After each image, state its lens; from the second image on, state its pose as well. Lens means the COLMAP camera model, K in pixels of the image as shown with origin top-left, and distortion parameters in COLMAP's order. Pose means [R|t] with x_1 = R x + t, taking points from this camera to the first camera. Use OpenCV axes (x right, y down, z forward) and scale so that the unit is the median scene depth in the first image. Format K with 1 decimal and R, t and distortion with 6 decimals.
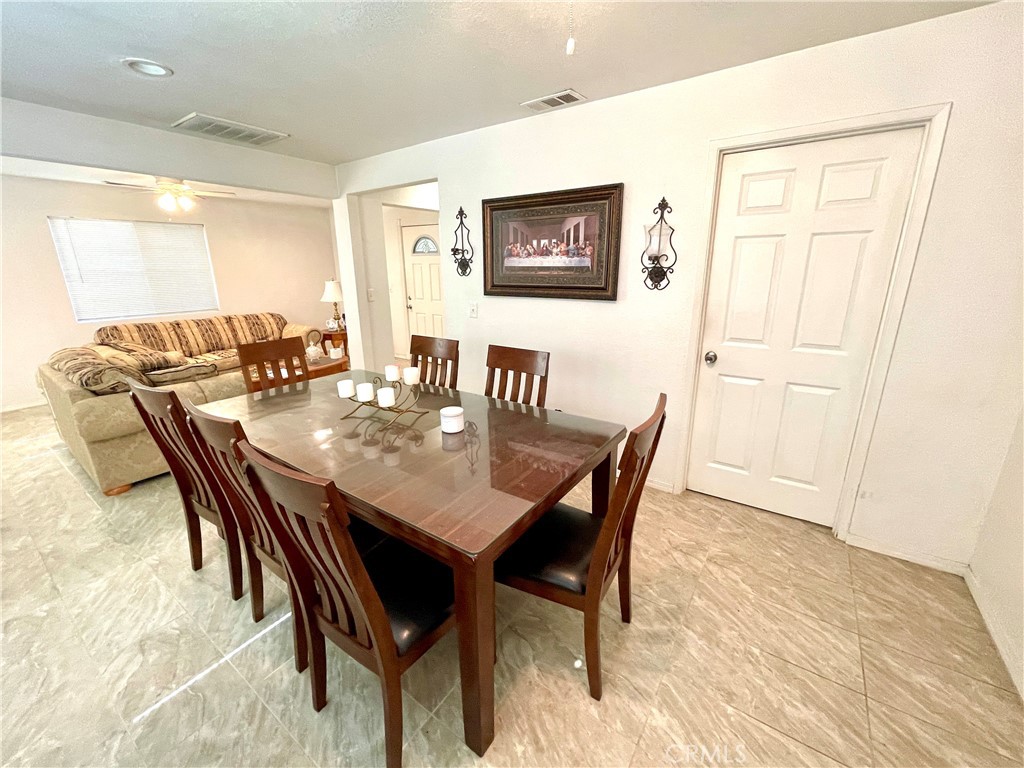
lens RADIAL K [[417.0, 0, 512.2], [0, 417.0, 379.0], [0, 0, 1]] dist [-0.003502, 0.001262]
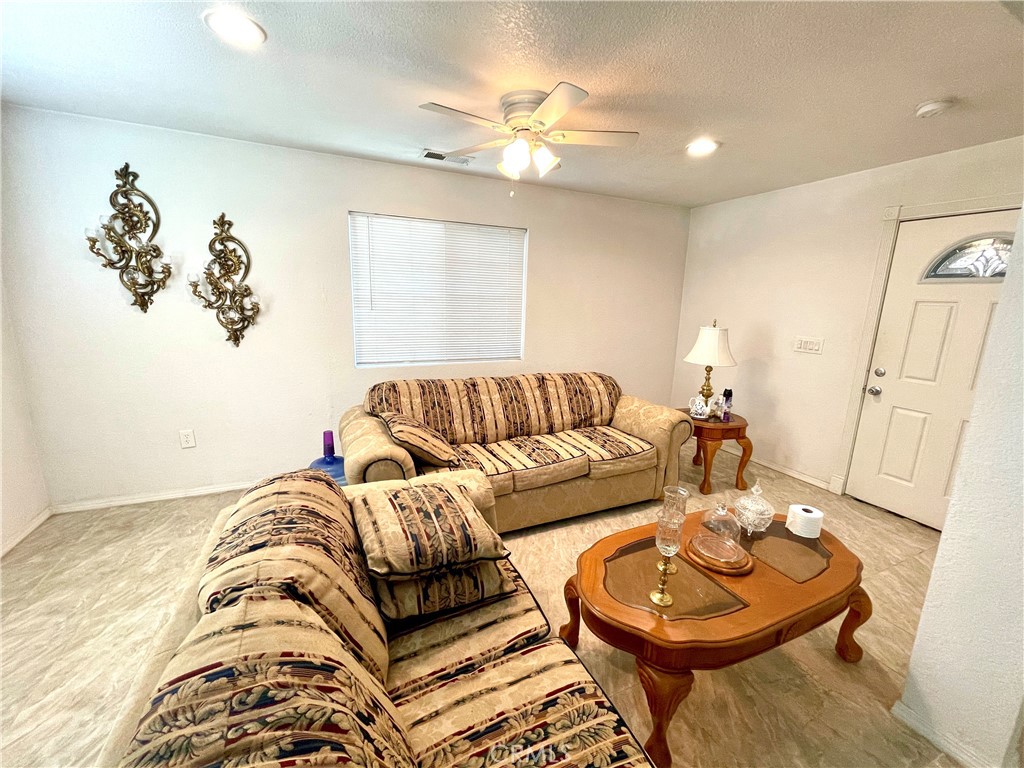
lens RADIAL K [[417.0, 0, 509.9], [0, 417.0, 380.1], [0, 0, 1]] dist [-0.003502, 0.001262]
pose [[0.865508, 0.129015, -0.483994, -0.400067], [-0.167109, 0.985274, -0.036196, -0.106609], [0.472197, 0.112208, 0.874322, 0.426376]]
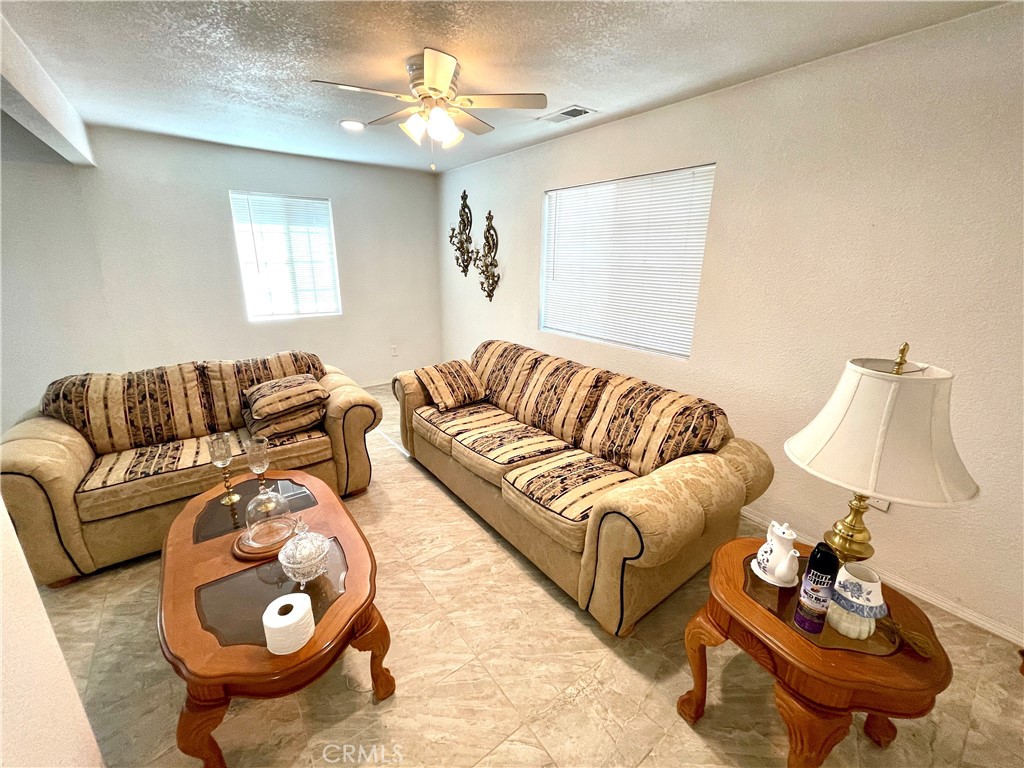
lens RADIAL K [[417.0, 0, 510.5], [0, 417.0, 379.8], [0, 0, 1]] dist [-0.003502, 0.001262]
pose [[-0.312105, 0.275285, -0.909290, -0.227991], [-0.263380, 0.894514, 0.361215, -0.257811], [0.912810, 0.352226, -0.206677, 0.923144]]
